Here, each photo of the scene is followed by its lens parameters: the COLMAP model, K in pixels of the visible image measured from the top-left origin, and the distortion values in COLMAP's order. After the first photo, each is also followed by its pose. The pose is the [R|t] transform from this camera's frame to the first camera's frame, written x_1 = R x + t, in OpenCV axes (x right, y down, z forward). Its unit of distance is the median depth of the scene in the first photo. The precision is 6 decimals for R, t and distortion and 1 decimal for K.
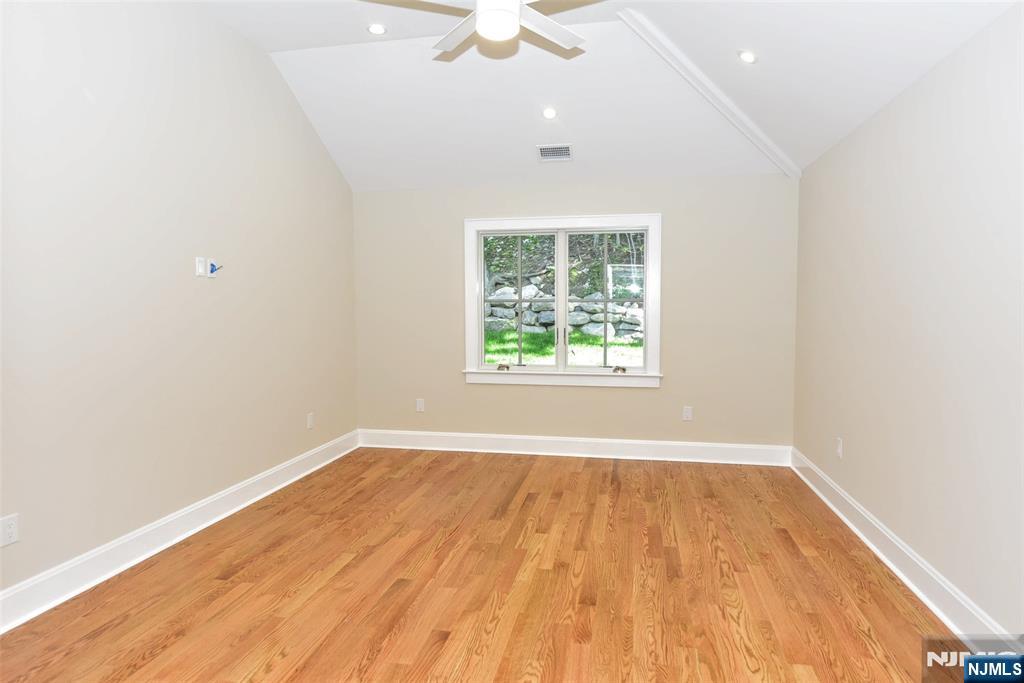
lens RADIAL K [[588.1, 0, 519.9], [0, 588.1, 341.2], [0, 0, 1]] dist [-0.005671, -0.001374]
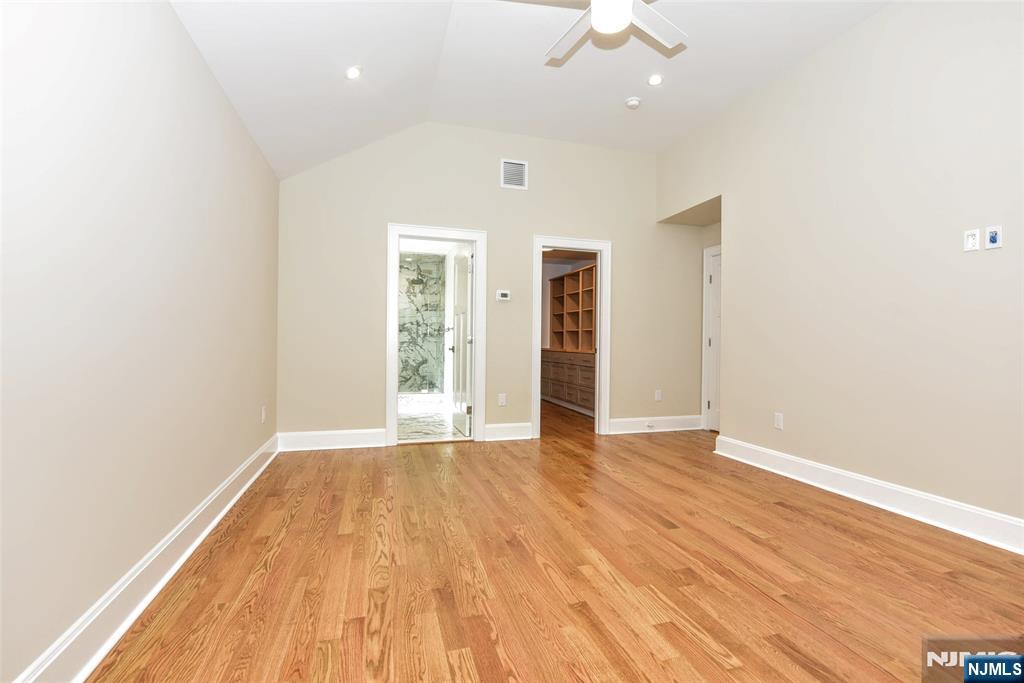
lens RADIAL K [[490.4, 0, 512.0], [0, 490.4, 341.5], [0, 0, 1]] dist [-0.002067, -0.000439]
pose [[-0.892761, -0.009937, -0.450421, 0.485993], [-0.036148, 0.998113, 0.049628, 0.017947], [0.449078, 0.060588, -0.891436, 1.623542]]
